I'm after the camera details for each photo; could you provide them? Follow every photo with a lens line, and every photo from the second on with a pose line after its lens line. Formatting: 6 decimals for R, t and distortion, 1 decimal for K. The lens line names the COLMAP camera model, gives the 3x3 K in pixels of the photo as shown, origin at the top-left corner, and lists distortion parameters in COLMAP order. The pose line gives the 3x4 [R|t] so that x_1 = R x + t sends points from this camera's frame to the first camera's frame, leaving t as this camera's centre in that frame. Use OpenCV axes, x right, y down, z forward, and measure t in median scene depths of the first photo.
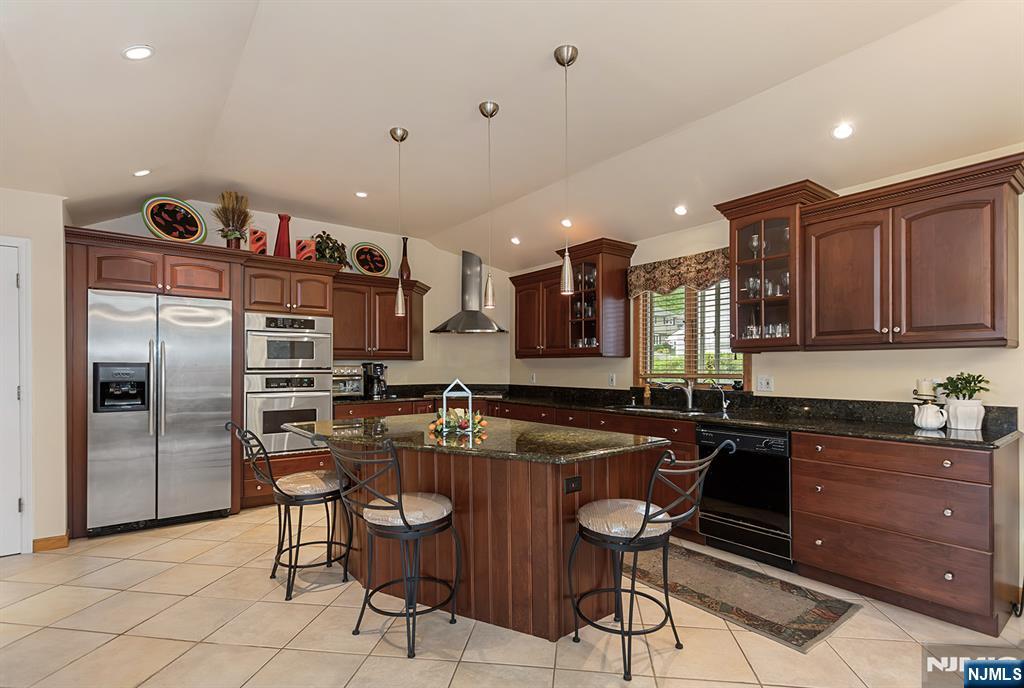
lens RADIAL K [[497.2, 0, 511.4], [0, 497.2, 367.2], [0, 0, 1]] dist [0.009907, 0.001878]
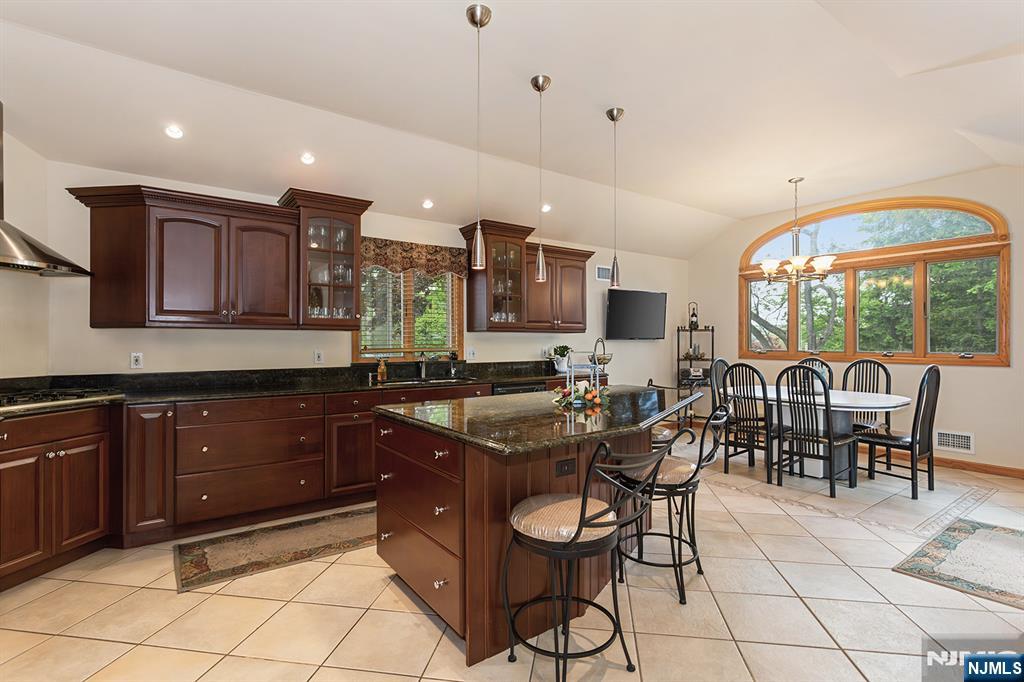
lens RADIAL K [[497.2, 0, 515.4], [0, 497.2, 341.3], [0, 0, 1]] dist [0.009907, 0.001878]
pose [[0.017203, 0.004707, 0.999841, -0.768579], [0.003299, 0.999983, -0.004764, 0.004224], [-0.999847, 0.003381, 0.017187, 0.759773]]
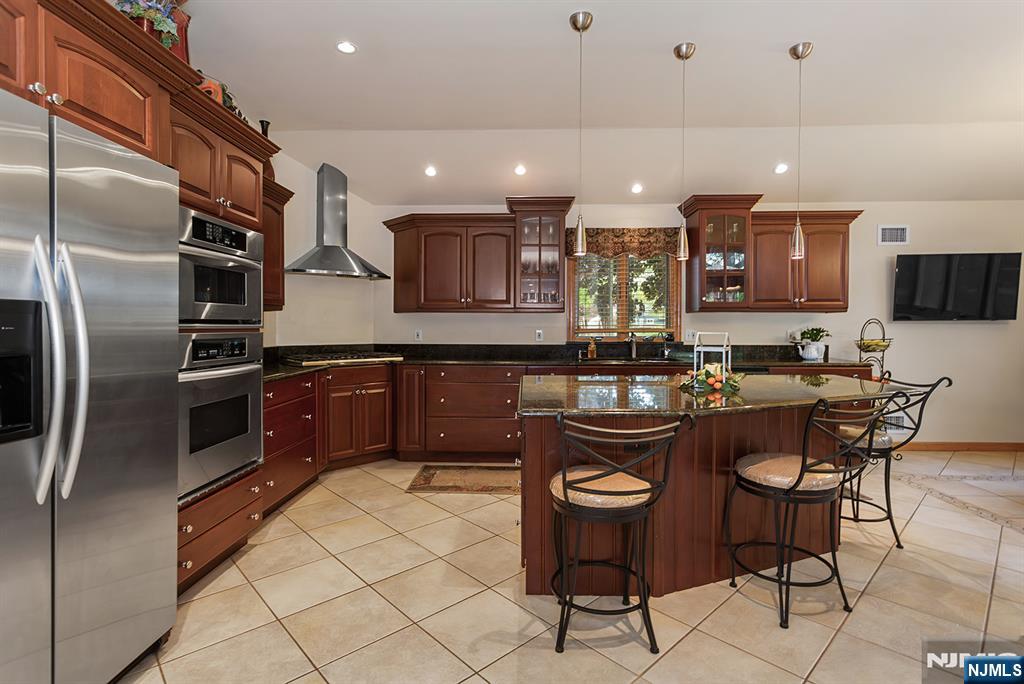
lens RADIAL K [[497.2, 0, 512.5], [0, 497.2, 334.5], [0, 0, 1]] dist [0.009907, 0.001878]
pose [[0.623935, -0.011731, 0.781389, -0.738348], [-0.002125, 0.999858, 0.016708, 0.007719], [-0.781474, -0.012085, 0.623821, 0.481519]]
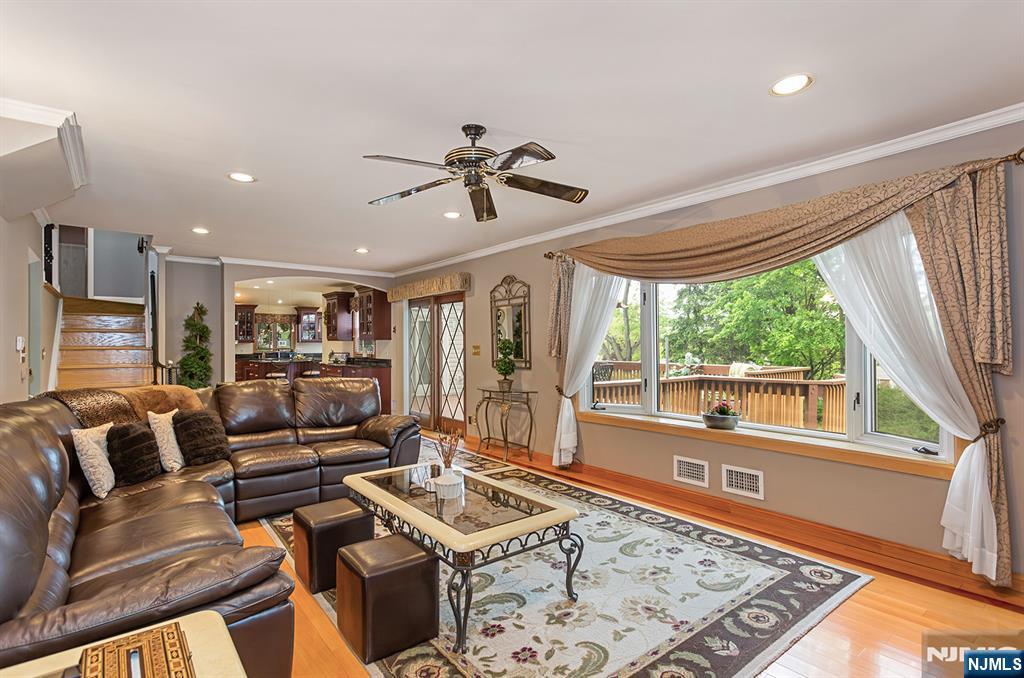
lens RADIAL K [[497.2, 0, 507.9], [0, 497.2, 339.1], [0, 0, 1]] dist [0.009907, 0.001878]
pose [[-0.024625, 0.010578, 0.999641, -3.160849], [0.004603, 0.999935, -0.010467, -0.003626], [-0.999686, 0.004343, -0.024672, -0.523337]]
